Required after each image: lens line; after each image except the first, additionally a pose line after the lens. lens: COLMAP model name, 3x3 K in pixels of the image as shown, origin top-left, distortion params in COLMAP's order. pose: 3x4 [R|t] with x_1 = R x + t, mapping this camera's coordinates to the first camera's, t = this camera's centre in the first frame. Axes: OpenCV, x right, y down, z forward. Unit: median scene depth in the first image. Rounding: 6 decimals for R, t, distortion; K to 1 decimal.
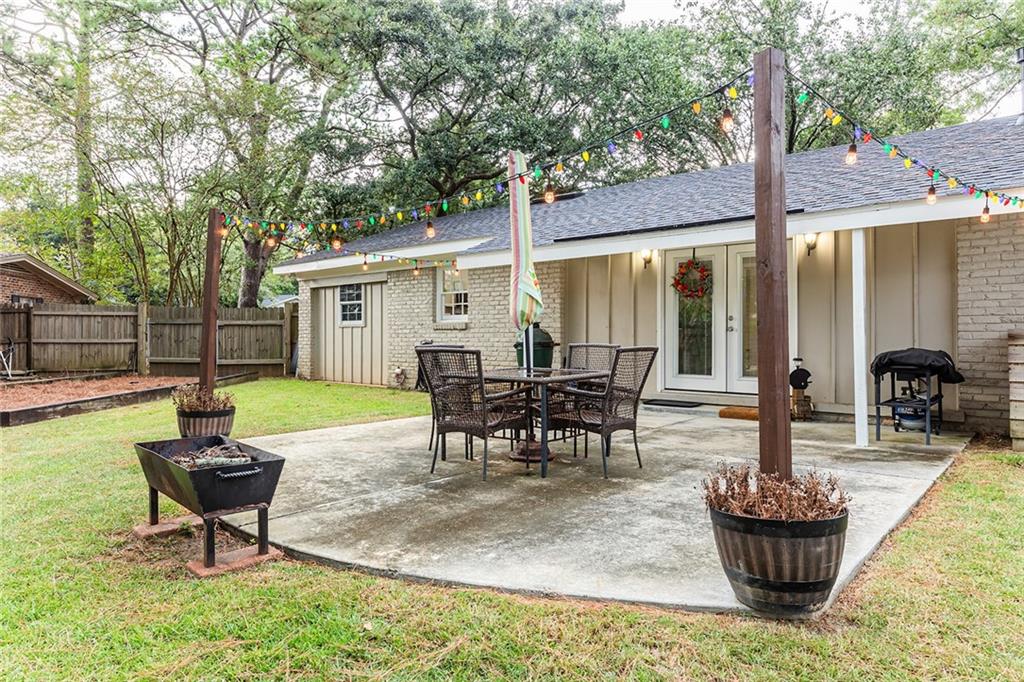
lens RADIAL K [[639.6, 0, 512.0], [0, 639.6, 341.0], [0, 0, 1]] dist [-0.072713, -0.000171]
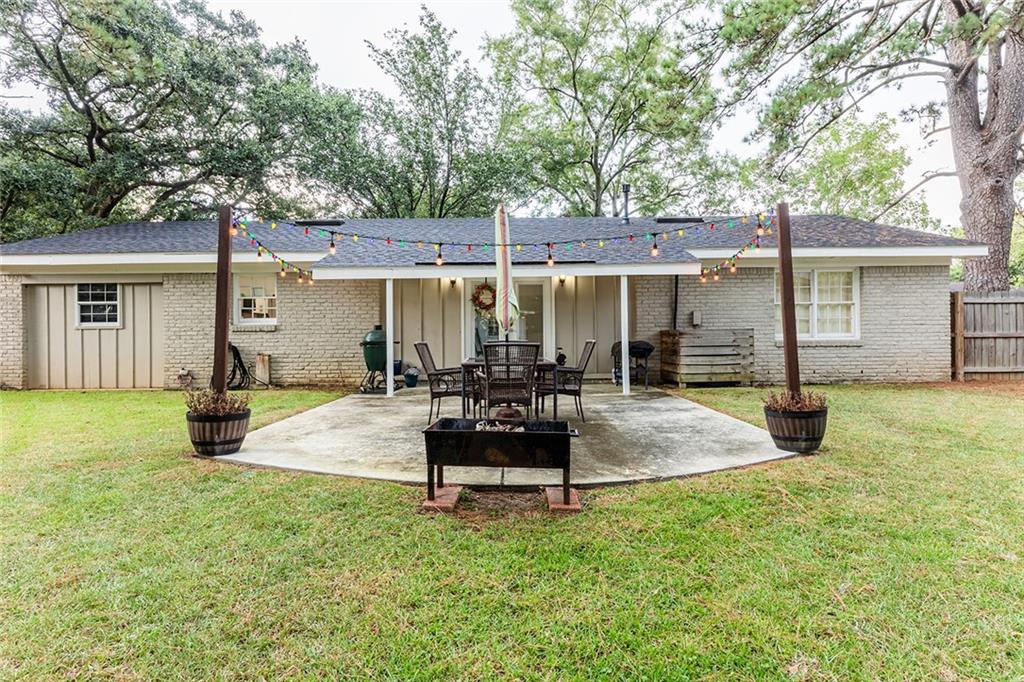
lens RADIAL K [[490.3, 0, 514.2], [0, 490.3, 332.6], [0, 0, 1]] dist [-0.000440, -0.000162]
pose [[0.753758, -0.004591, 0.657136, -0.271762], [0.014102, 0.999858, -0.009190, -0.001631], [-0.657001, 0.016194, 0.753716, 0.056969]]
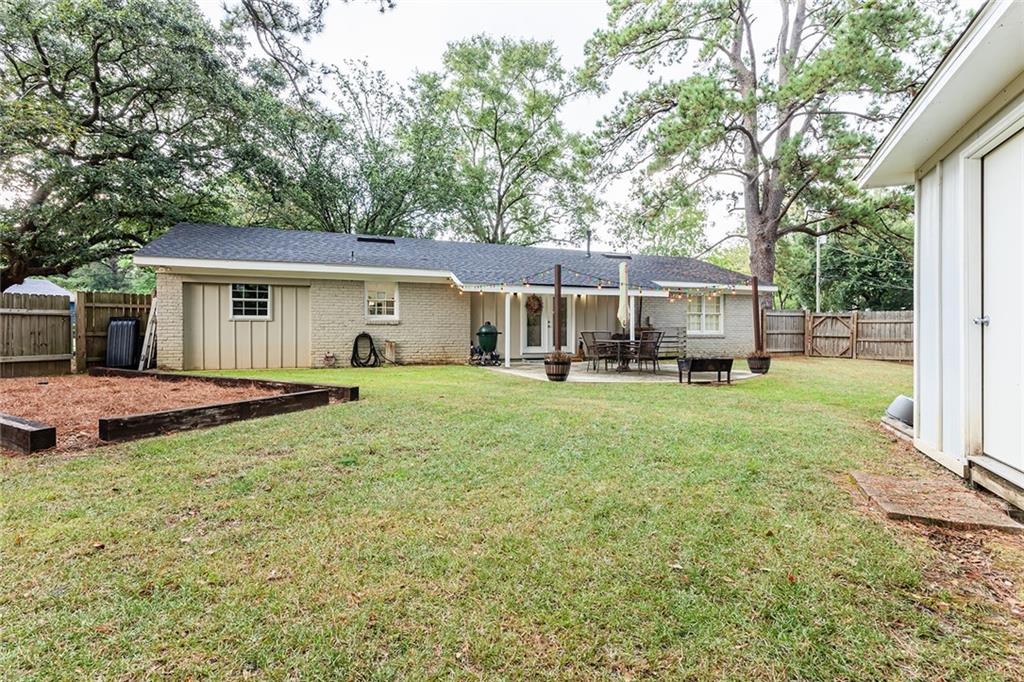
lens RADIAL K [[490.3, 0, 514.2], [0, 490.3, 332.6], [0, 0, 1]] dist [-0.000440, -0.000162]
pose [[0.457558, 0.000670, 0.889179, -0.848158], [0.006938, 0.999967, -0.004323, 0.006765], [-0.889153, 0.008147, 0.457538, 0.167121]]
